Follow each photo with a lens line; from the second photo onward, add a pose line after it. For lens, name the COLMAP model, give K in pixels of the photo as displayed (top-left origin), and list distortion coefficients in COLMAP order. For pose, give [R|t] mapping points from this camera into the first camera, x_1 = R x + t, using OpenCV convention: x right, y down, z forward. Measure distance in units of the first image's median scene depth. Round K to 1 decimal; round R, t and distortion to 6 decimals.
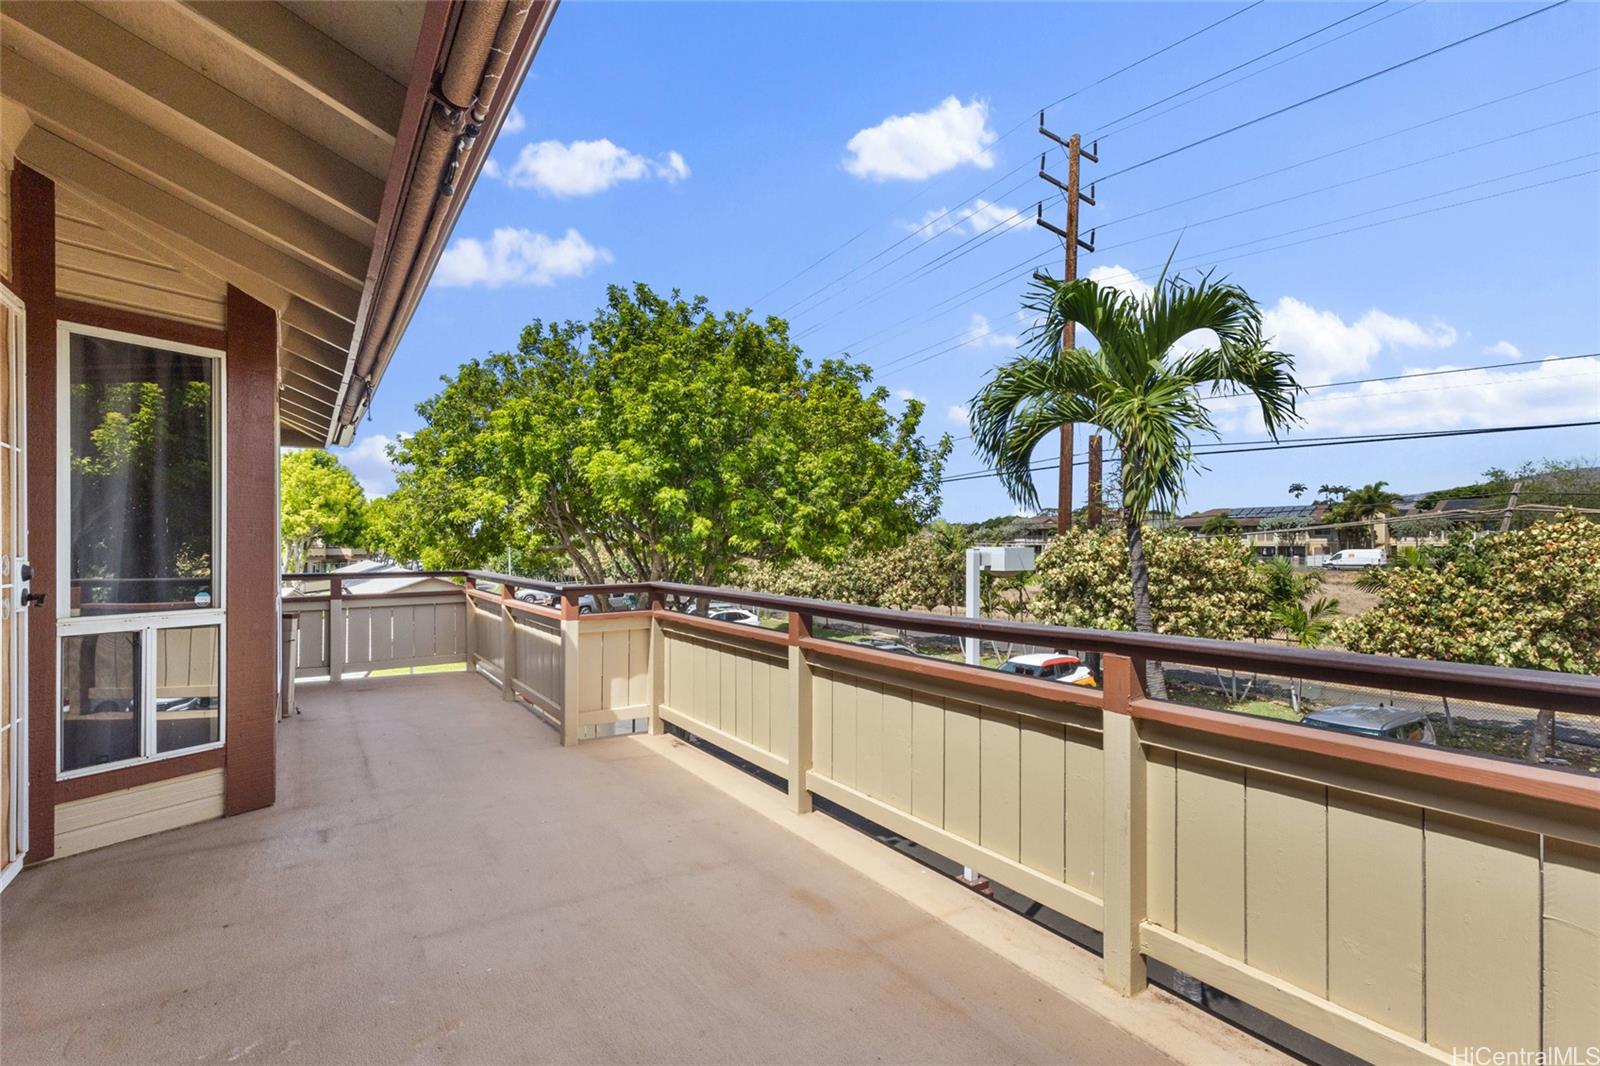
lens RADIAL K [[739.3, 0, 793.0], [0, 739.3, 540.1], [0, 0, 1]] dist [0.003872, 0.000929]
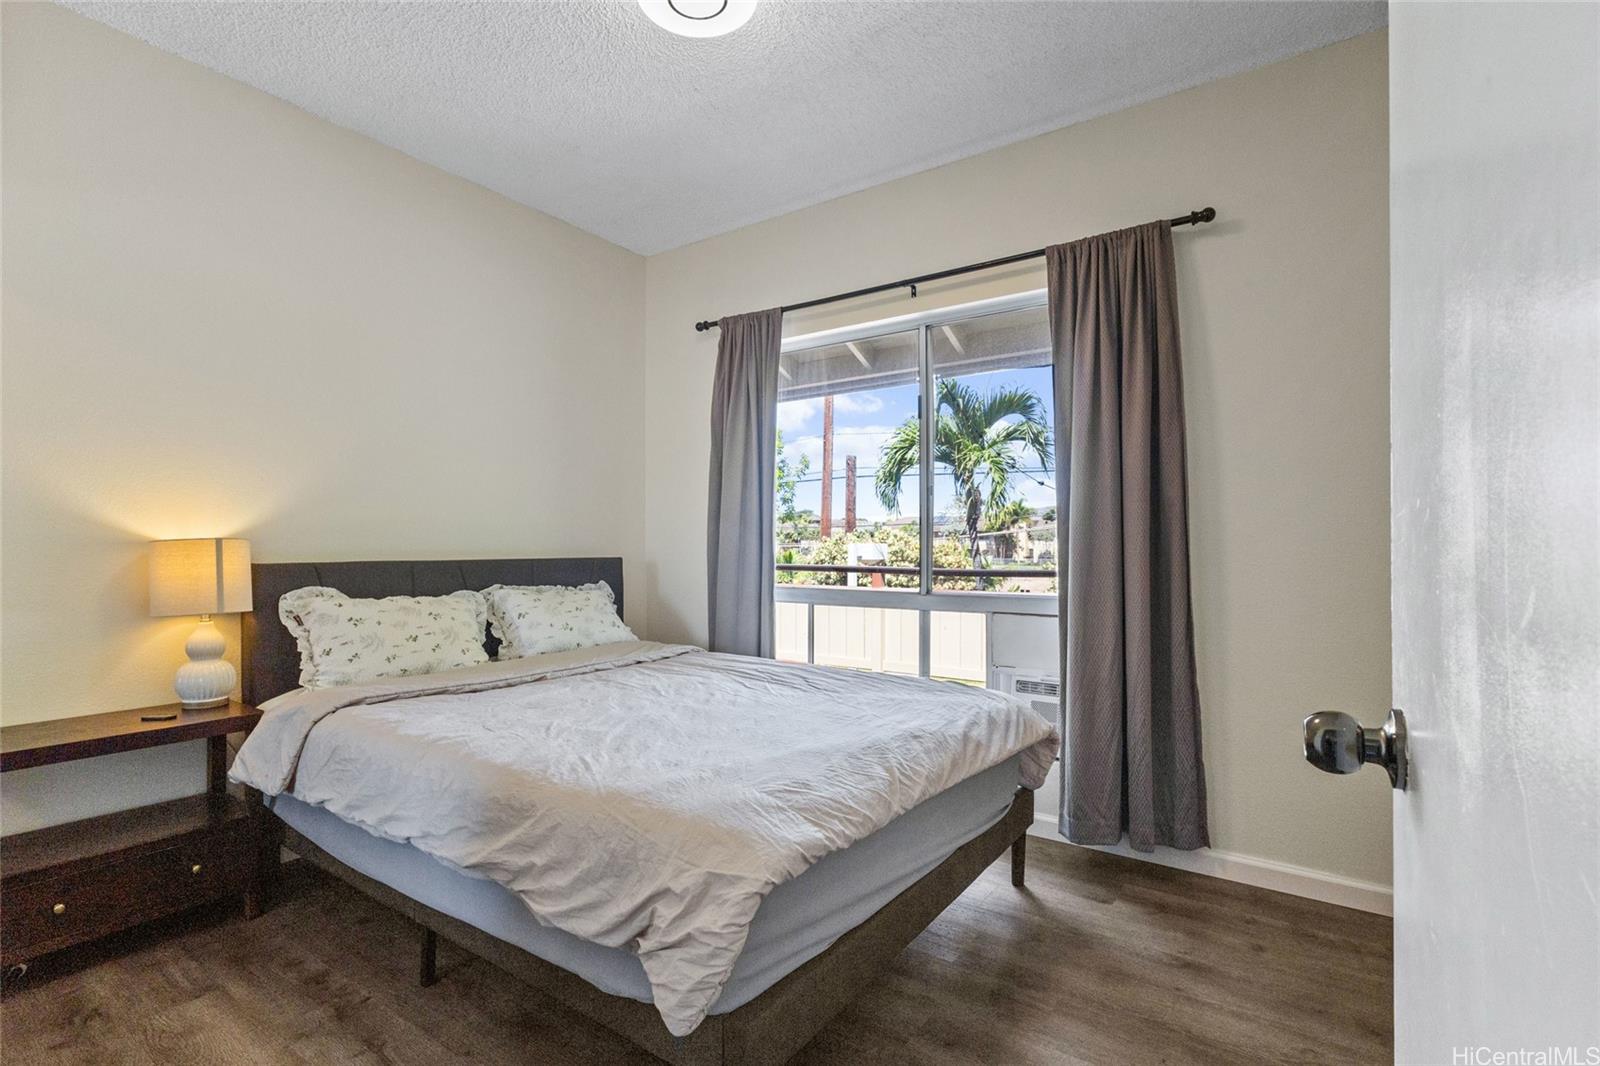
lens RADIAL K [[739.3, 0, 793.0], [0, 739.3, 540.1], [0, 0, 1]] dist [0.003872, 0.000929]
pose [[0.927528, -0.001453, 0.373751, -0.483506], [0.004576, 0.999962, -0.007468, 0.003344], [-0.373726, 0.008637, 0.927499, -0.314451]]
